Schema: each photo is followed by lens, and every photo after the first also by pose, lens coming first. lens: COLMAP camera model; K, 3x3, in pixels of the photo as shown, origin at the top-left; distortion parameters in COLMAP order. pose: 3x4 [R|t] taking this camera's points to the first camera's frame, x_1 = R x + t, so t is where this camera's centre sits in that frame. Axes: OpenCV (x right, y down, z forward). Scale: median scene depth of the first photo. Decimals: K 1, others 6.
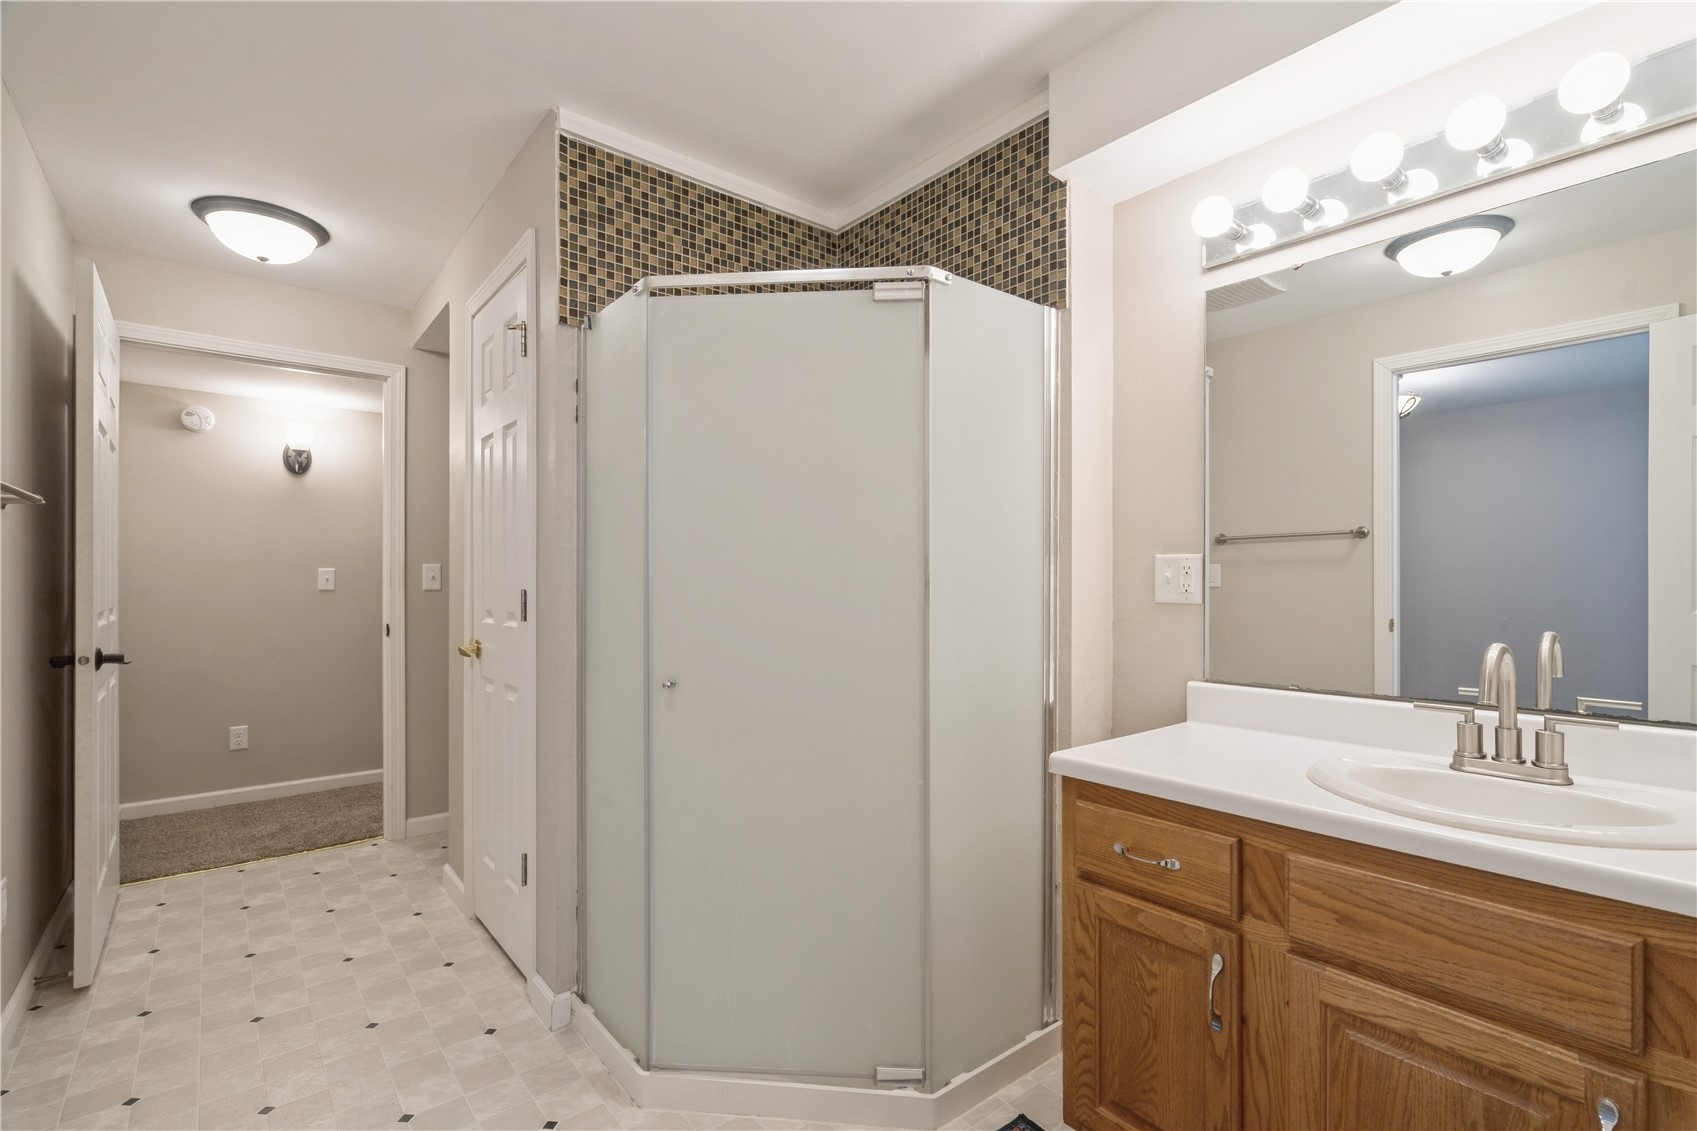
lens RADIAL K [[770.7, 0, 849.5], [0, 770.7, 579.0], [0, 0, 1]] dist [0.000977, 0.000842]
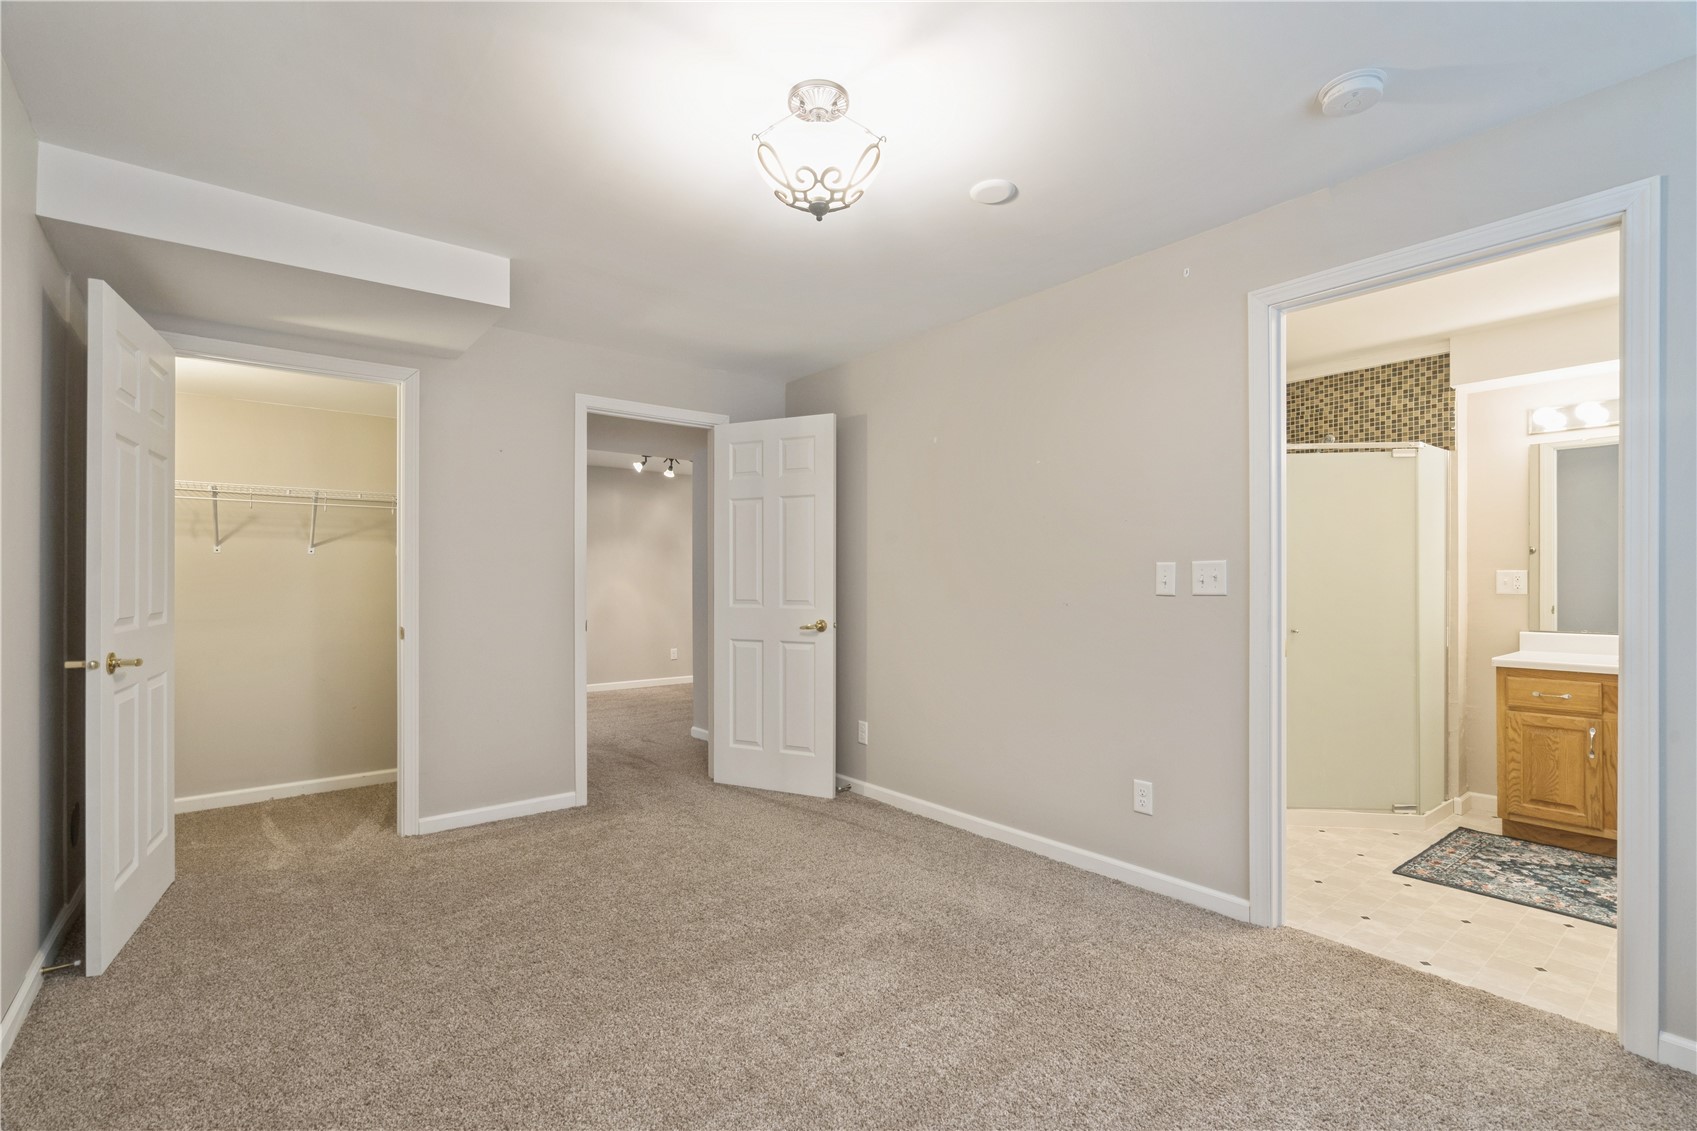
lens RADIAL K [[770.7, 0, 849.5], [0, 770.7, 579.0], [0, 0, 1]] dist [0.000977, 0.000842]
pose [[0.999944, -0.005710, -0.008861, -1.254074], [0.005720, 0.999983, 0.001015, -0.020117], [0.008855, -0.001065, 0.999960, -1.016854]]
